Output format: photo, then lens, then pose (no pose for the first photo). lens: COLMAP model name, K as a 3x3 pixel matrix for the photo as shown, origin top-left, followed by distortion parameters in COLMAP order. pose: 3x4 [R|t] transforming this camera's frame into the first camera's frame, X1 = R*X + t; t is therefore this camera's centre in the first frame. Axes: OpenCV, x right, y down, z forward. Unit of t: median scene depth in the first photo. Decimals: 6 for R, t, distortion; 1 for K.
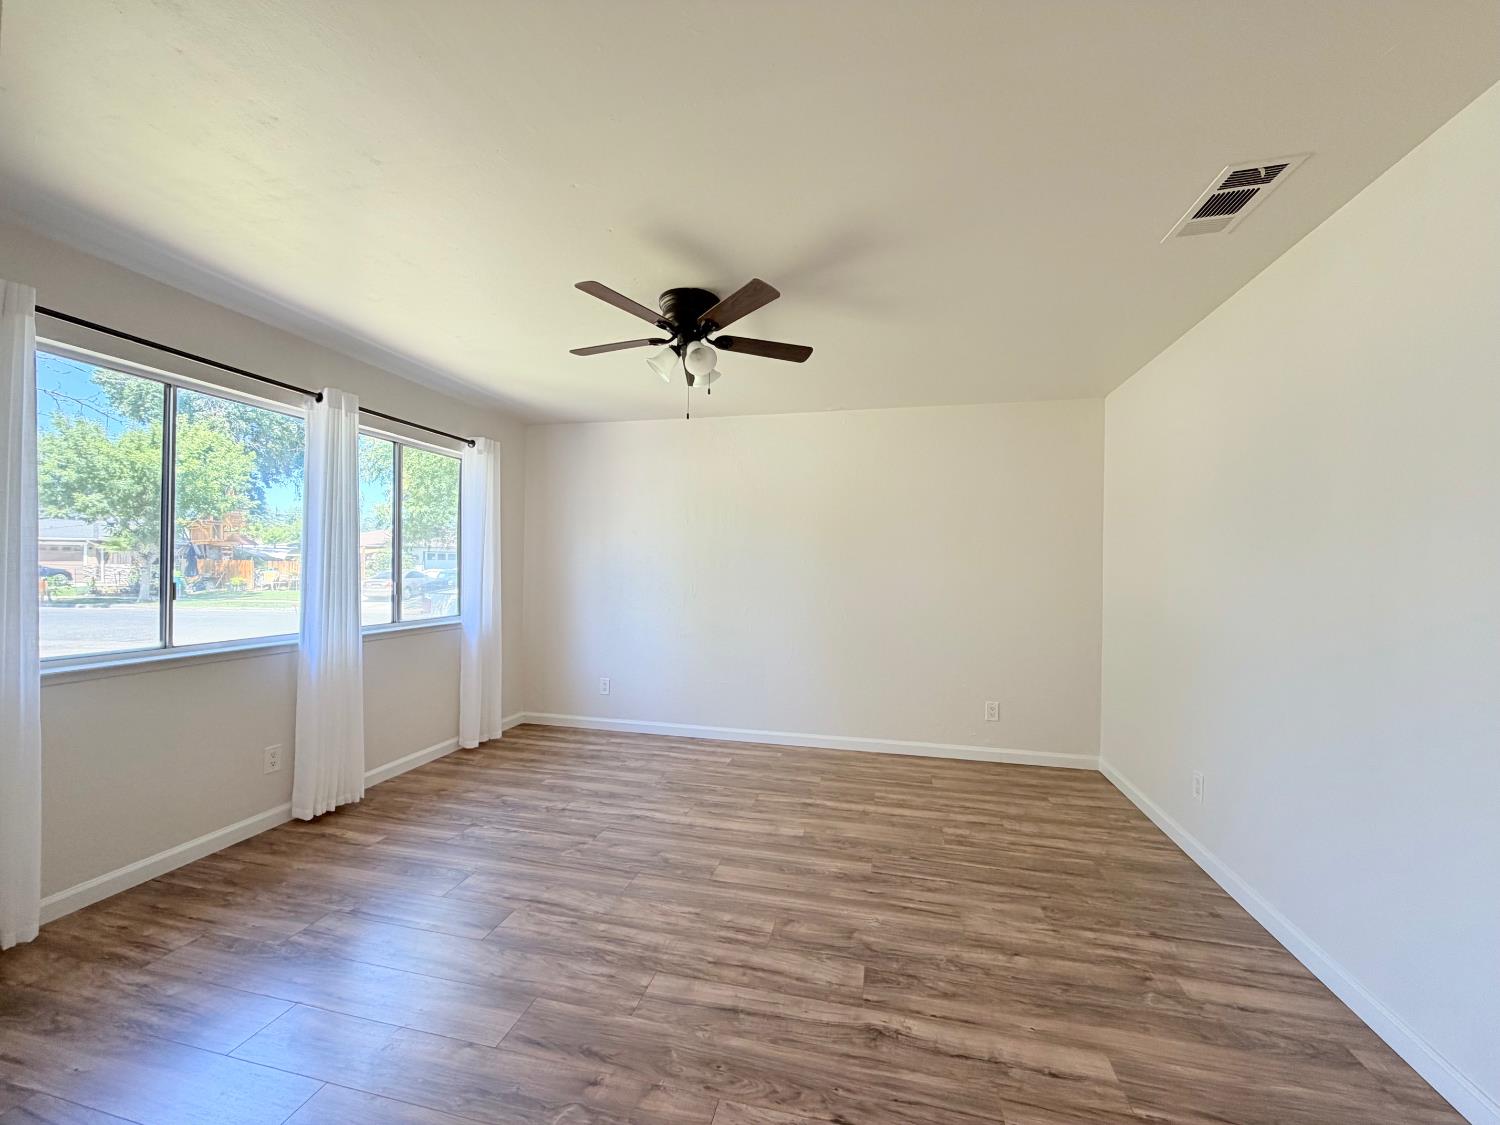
lens RADIAL K [[591.0, 0, 744.9], [0, 591.0, 566.8], [0, 0, 1]] dist [0.001403, 0.000226]
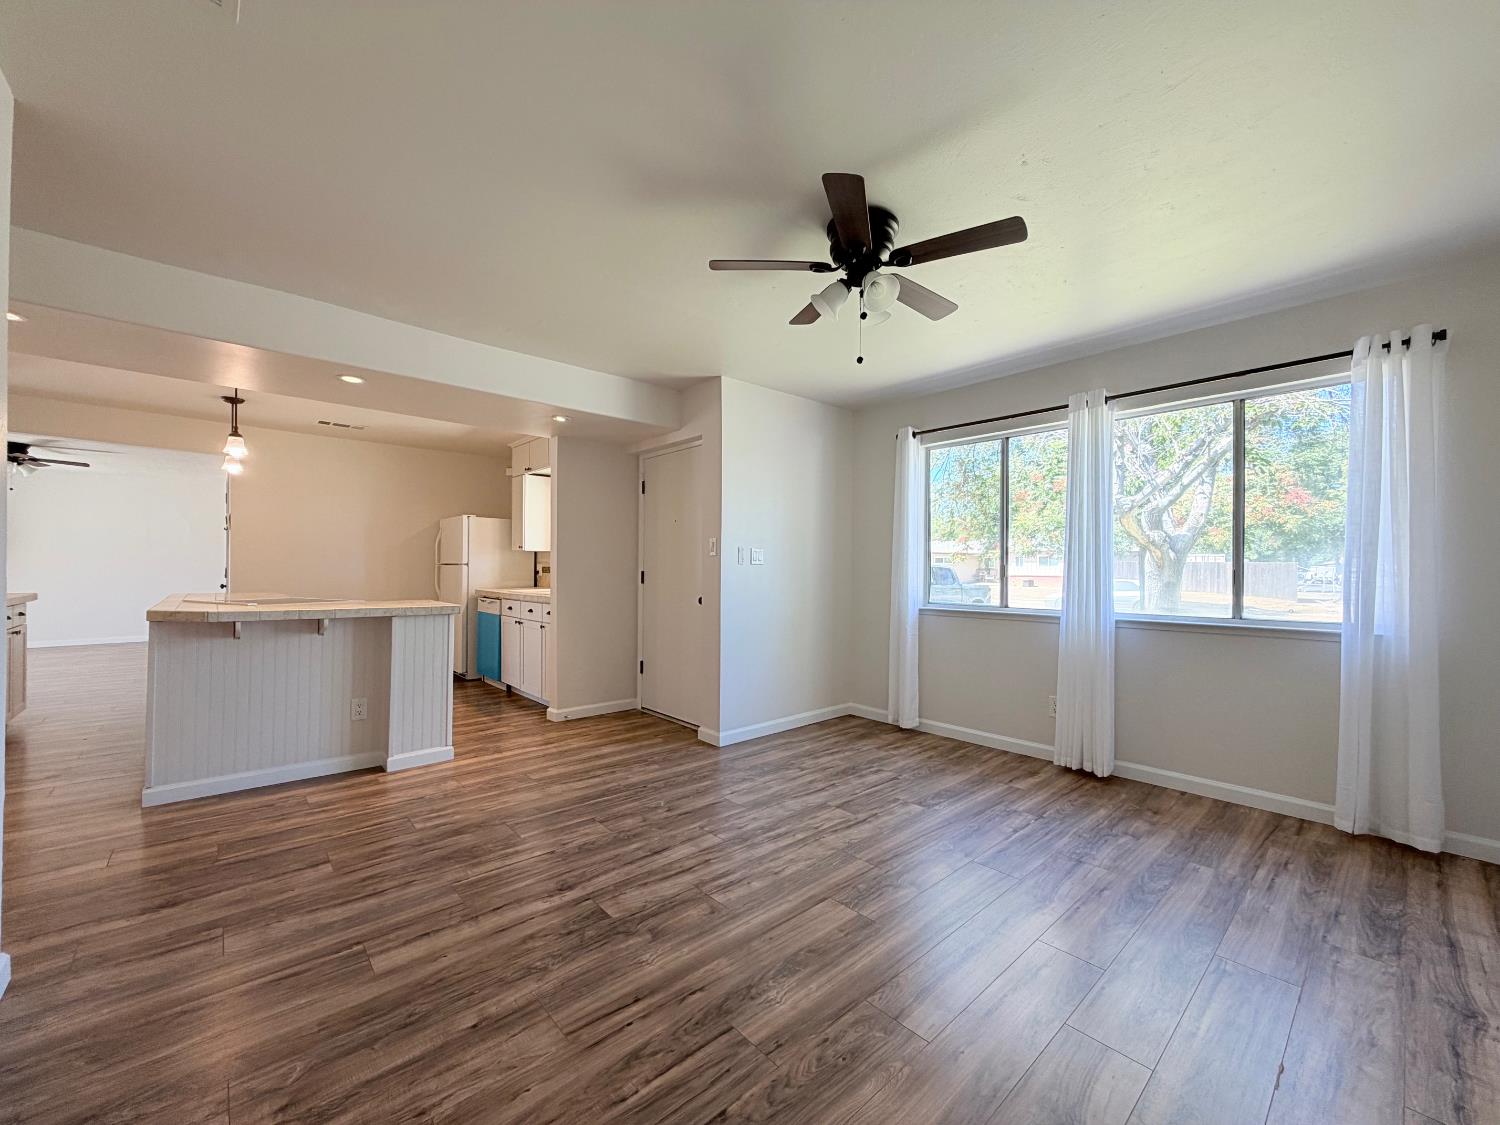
lens RADIAL K [[591.0, 0, 744.9], [0, 591.0, 566.8], [0, 0, 1]] dist [0.001403, 0.000226]
pose [[-0.565996, -0.019782, -0.824170, 0.880875], [-0.011791, 0.999804, -0.015900, 0.080534], [0.824323, 0.000719, -0.566119, 1.680003]]
